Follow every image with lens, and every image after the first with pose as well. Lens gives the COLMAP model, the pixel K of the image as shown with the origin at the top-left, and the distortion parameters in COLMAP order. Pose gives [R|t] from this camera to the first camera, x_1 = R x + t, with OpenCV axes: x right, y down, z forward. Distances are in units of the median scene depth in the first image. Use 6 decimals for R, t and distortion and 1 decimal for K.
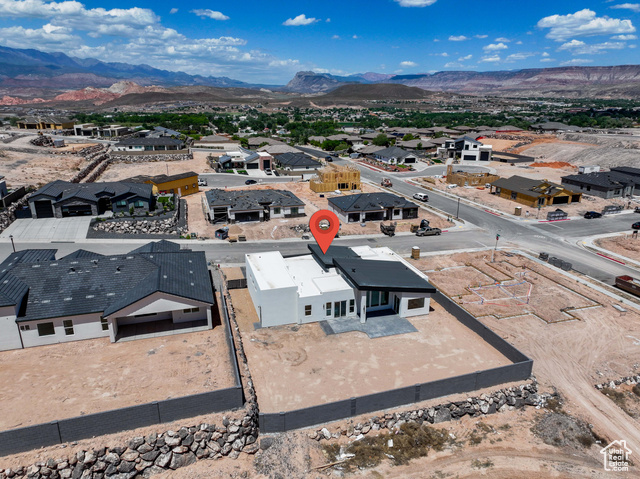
lens RADIAL K [[450.8, 0, 321.1], [0, 450.8, 238.5], [0, 0, 1]] dist [0.001685, 0.014592]
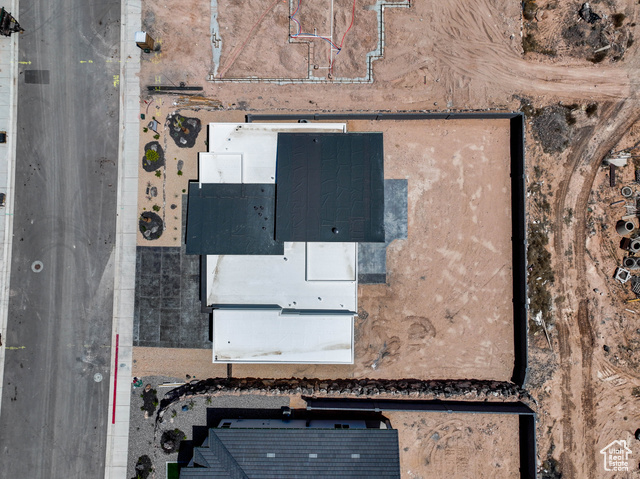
lens RADIAL K [[450.8, 0, 321.1], [0, 450.8, 238.5], [0, 0, 1]] dist [0.001685, 0.014592]
pose [[0.298354, -0.954449, 0.003469, 0.030731], [0.298282, 0.096691, 0.949568, -0.369875], [-0.906649, -0.282273, 0.313543, 0.477915]]
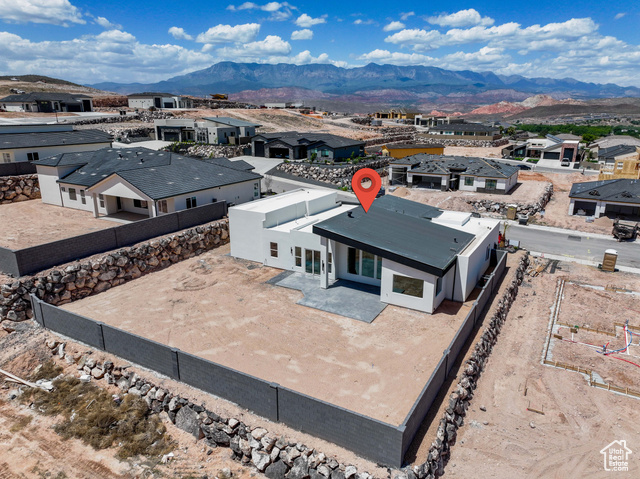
lens RADIAL K [[450.8, 0, 321.1], [0, 450.8, 238.5], [0, 0, 1]] dist [0.001685, 0.014592]
pose [[0.675318, 0.202518, -0.709177, 0.316985], [-0.224402, 0.972393, 0.063997, 0.043588], [0.702560, 0.115922, 0.702120, 0.302566]]
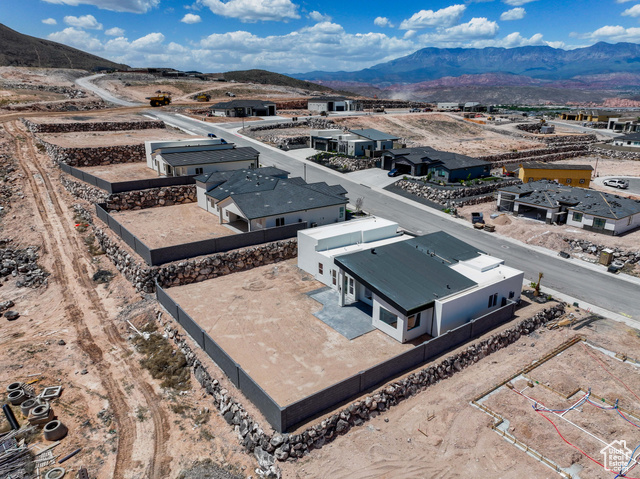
lens RADIAL K [[450.8, 0, 321.1], [0, 450.8, 238.5], [0, 0, 1]] dist [0.001685, 0.014592]
pose [[0.322488, 0.286313, -0.902234, 0.476170], [-0.292239, 0.936710, 0.192798, -0.050964], [0.900332, 0.201493, 0.385750, 0.352100]]
